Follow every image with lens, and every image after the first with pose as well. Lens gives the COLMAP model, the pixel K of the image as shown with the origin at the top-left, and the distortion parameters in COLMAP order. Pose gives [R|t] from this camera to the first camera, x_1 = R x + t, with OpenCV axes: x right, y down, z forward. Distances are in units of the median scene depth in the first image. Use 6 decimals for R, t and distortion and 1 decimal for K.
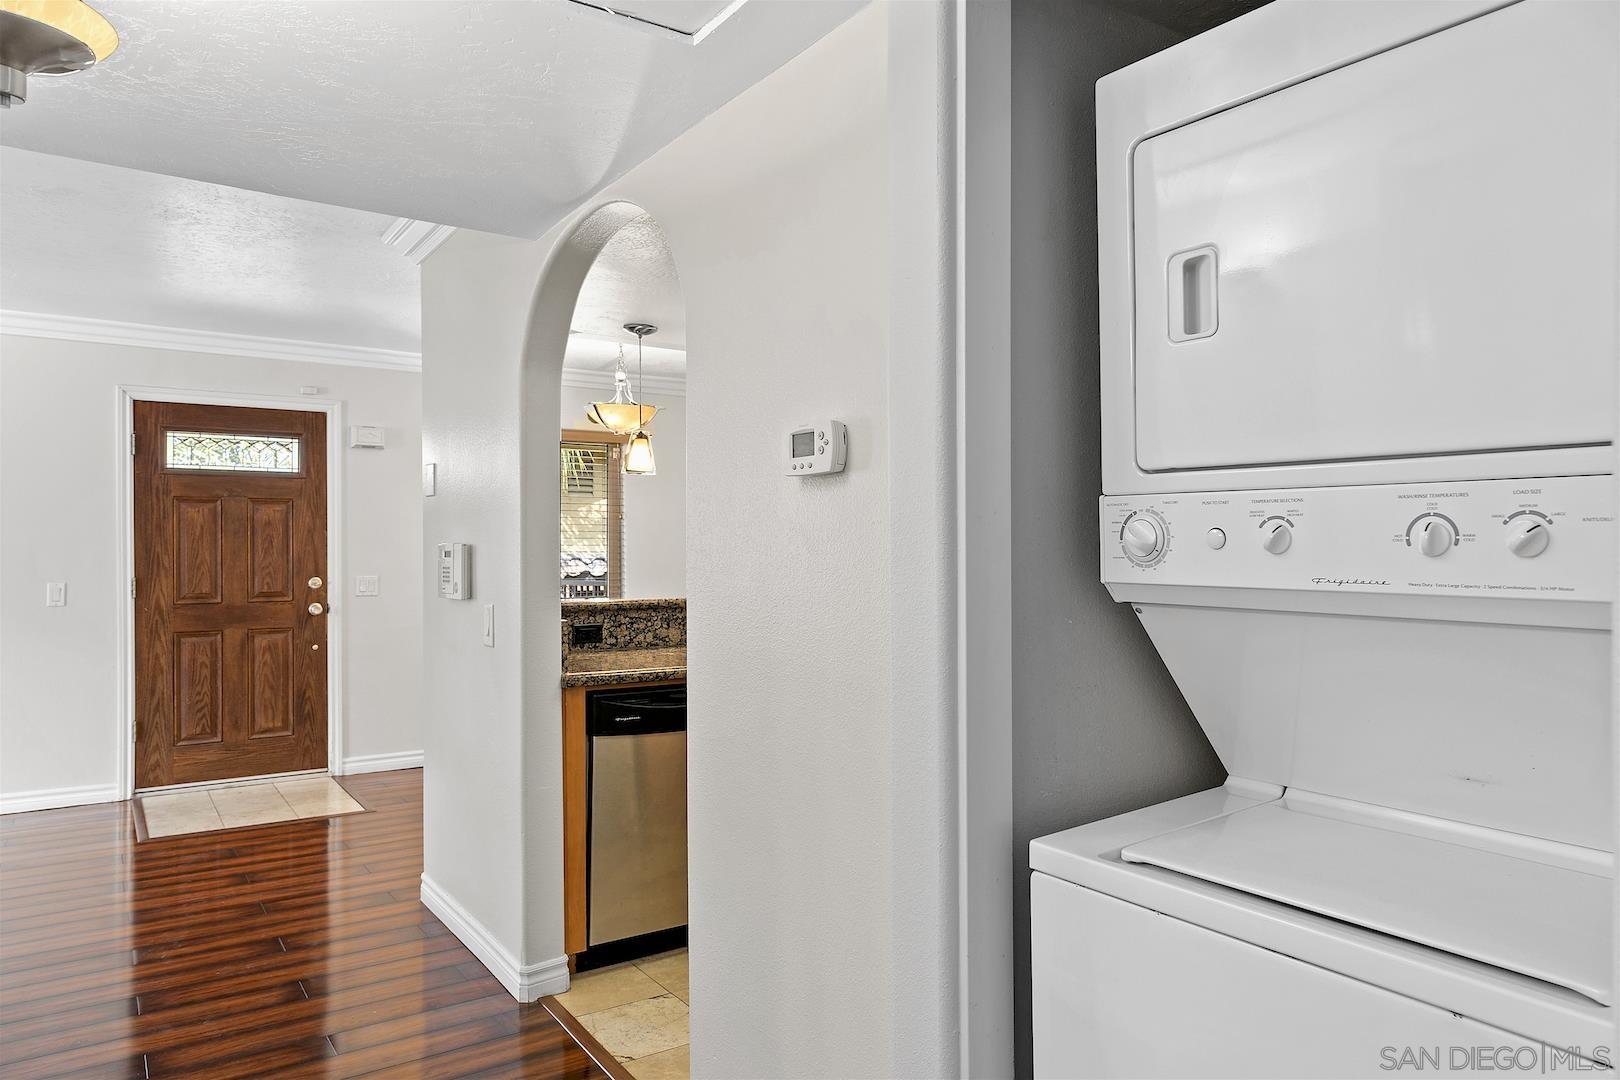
lens RADIAL K [[1065.6, 0, 811.7], [0, 1065.6, 543.8], [0, 0, 1]] dist [0.005064, 0.003805]
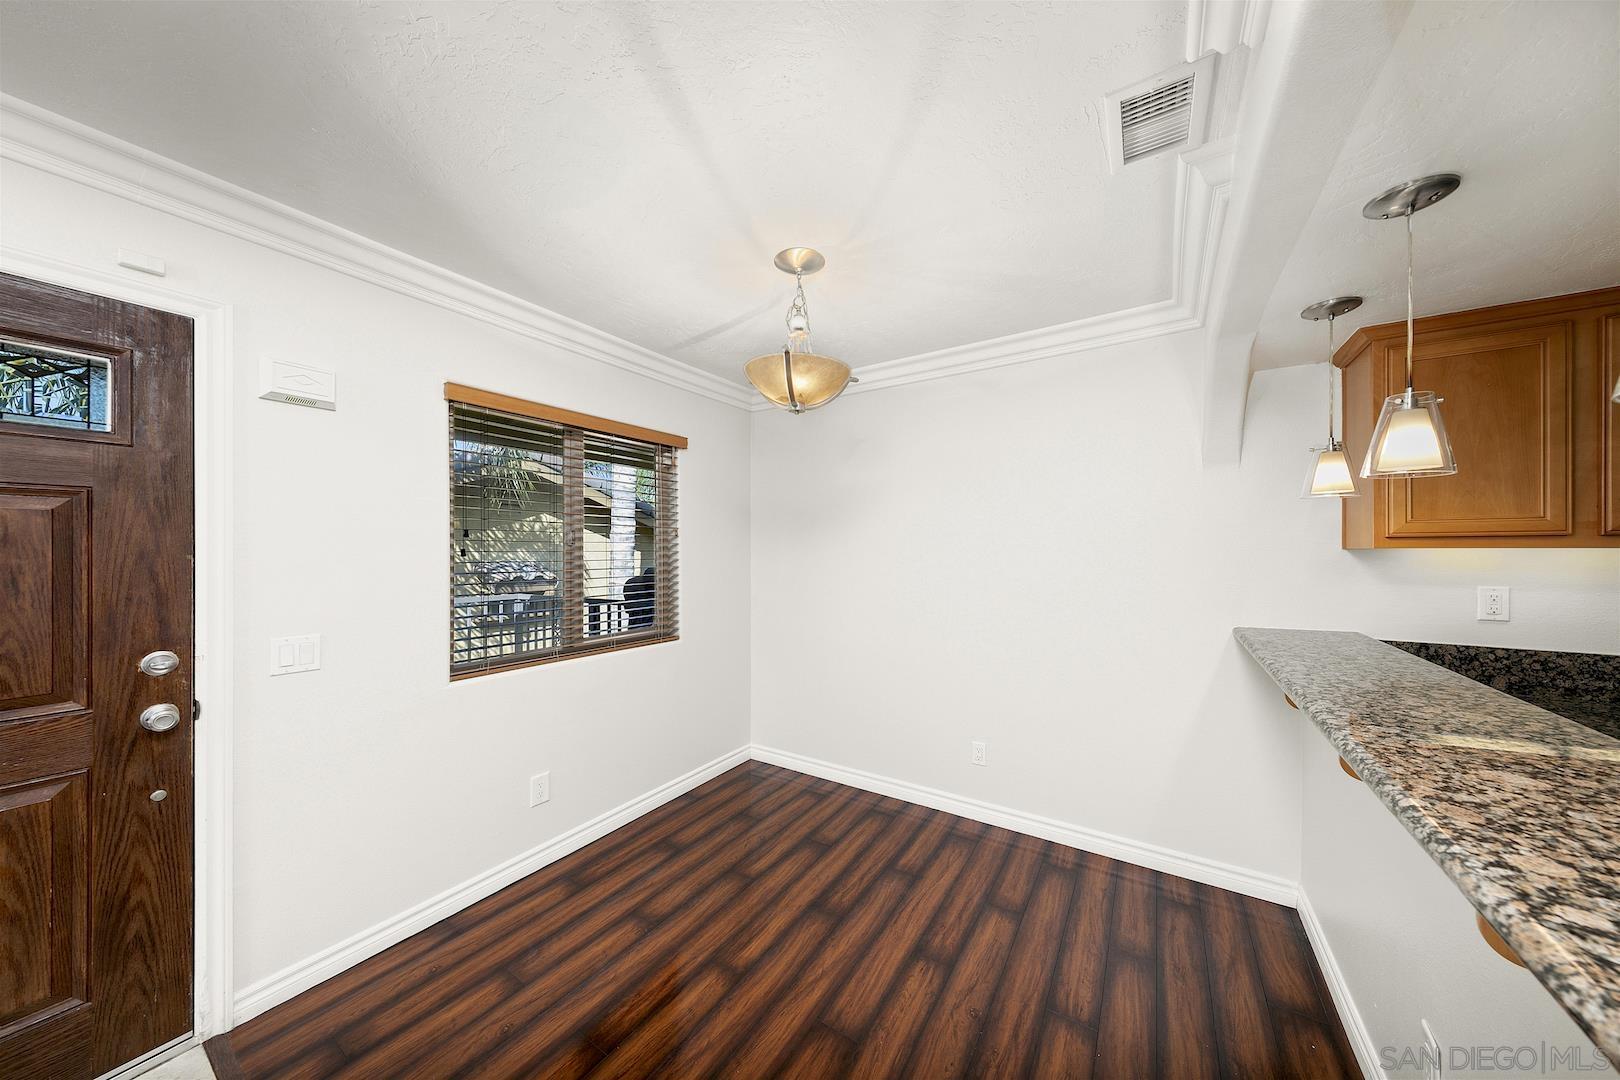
lens RADIAL K [[536.0, 0, 812.5], [0, 536.0, 547.4], [0, 0, 1]] dist [0.002770, 0.000218]
pose [[0.910893, -0.001399, 0.412641, -0.295809], [0.004902, 0.999960, -0.007430, -0.012980], [-0.412614, 0.008791, 0.910864, 0.654076]]
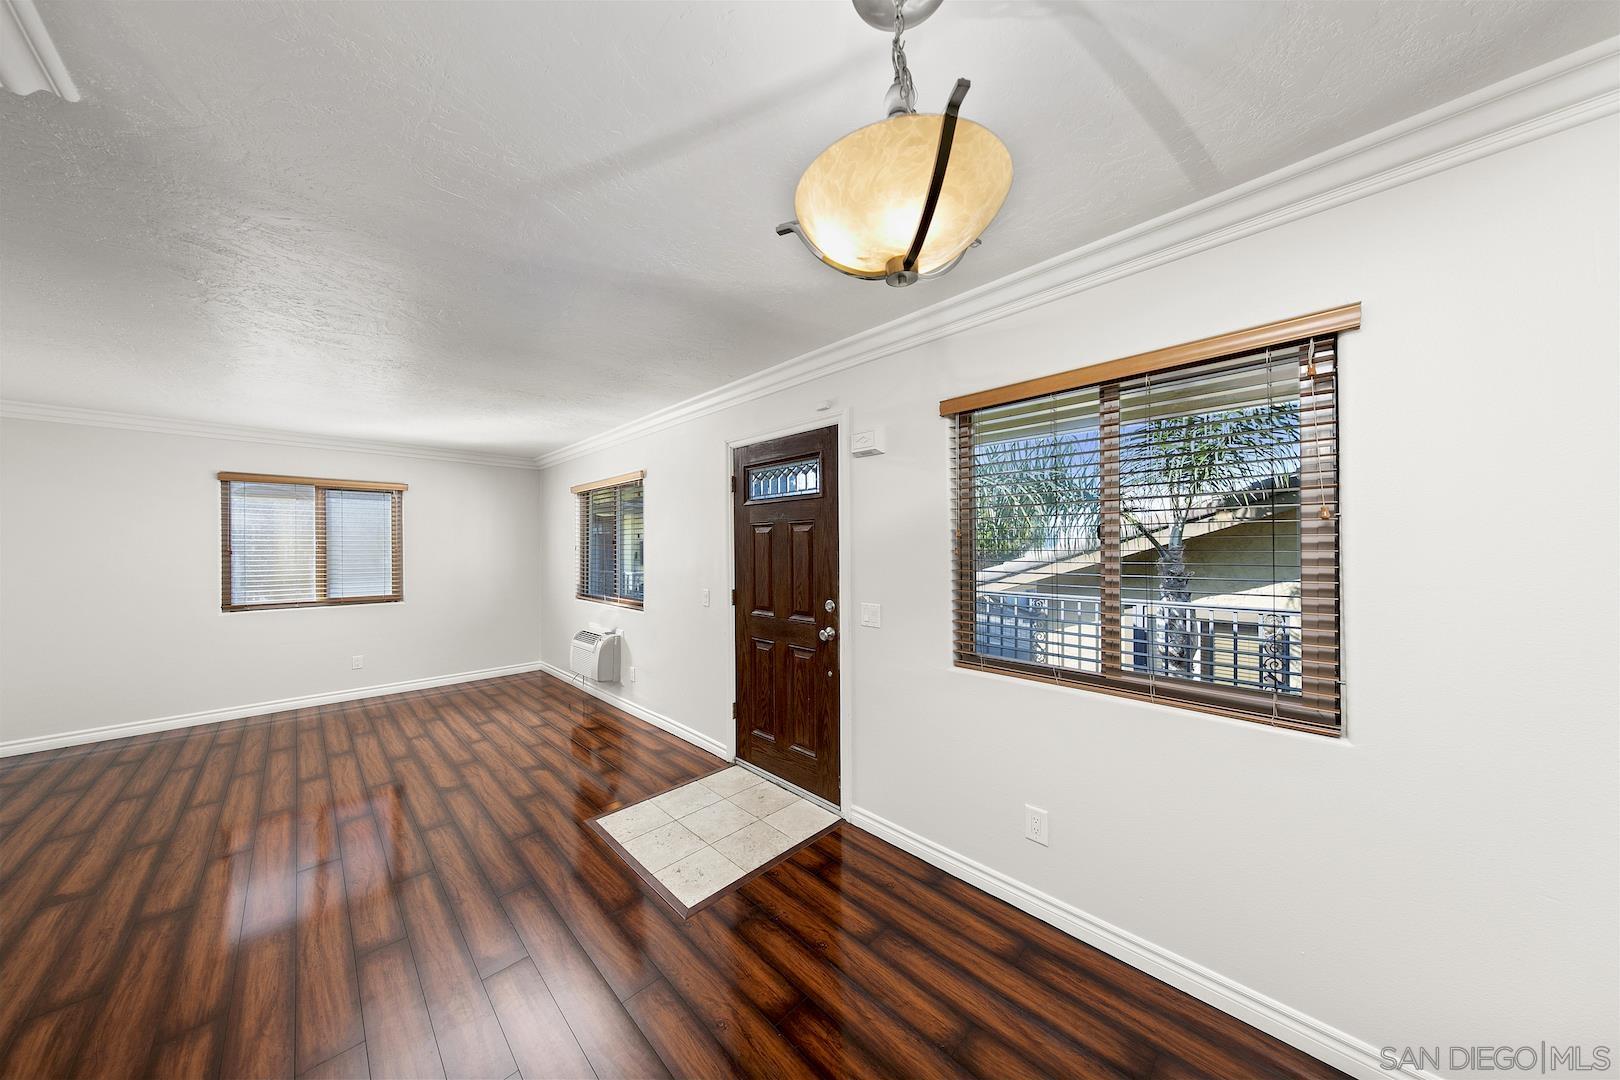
lens RADIAL K [[508.7, 0, 808.0], [0, 508.7, 544.7], [0, 0, 1]] dist [0.001197, 0.000113]
pose [[0.201076, -0.007492, -0.979547, -0.023017], [-0.000696, 0.999969, -0.007791, -0.014995], [0.979575, 0.002249, 0.201065, 0.892851]]
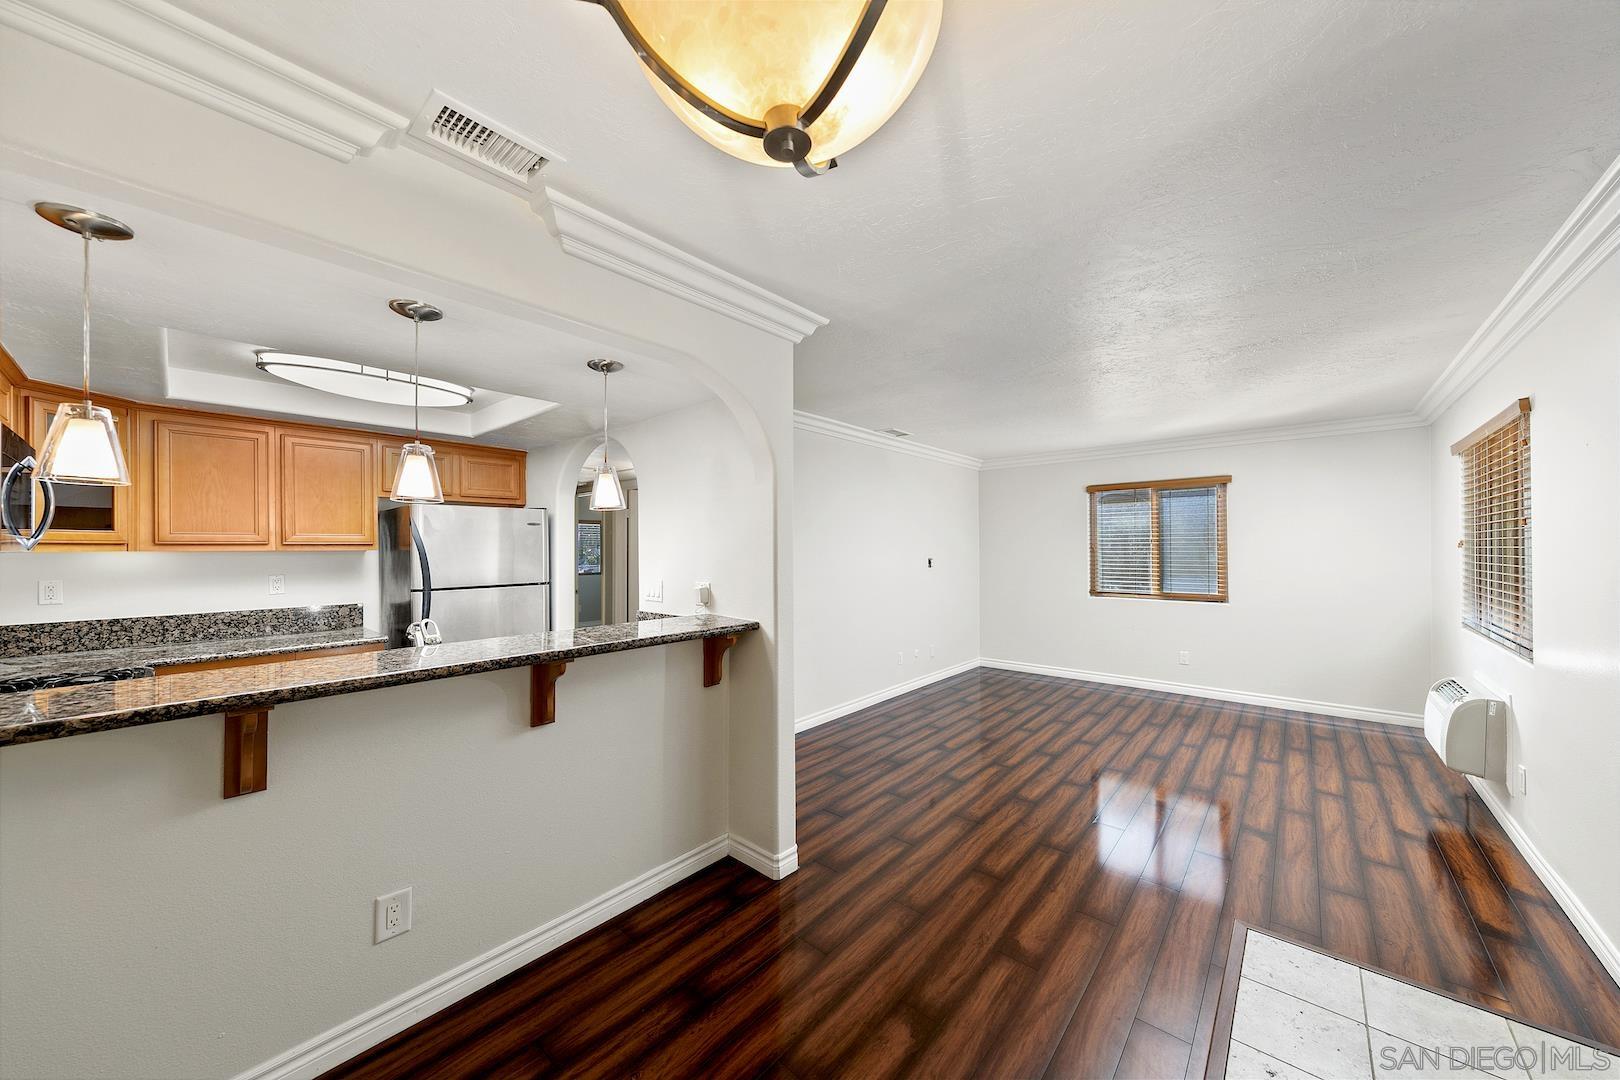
lens RADIAL K [[563.4, 0, 814.8], [0, 563.4, 535.3], [0, 0, 1]] dist [0.007285, -0.000415]
pose [[-0.961805, -0.004428, -0.273701, -0.141156], [0.000223, 0.999856, -0.016960, -0.015652], [0.273737, -0.016374, -0.961665, 1.070079]]
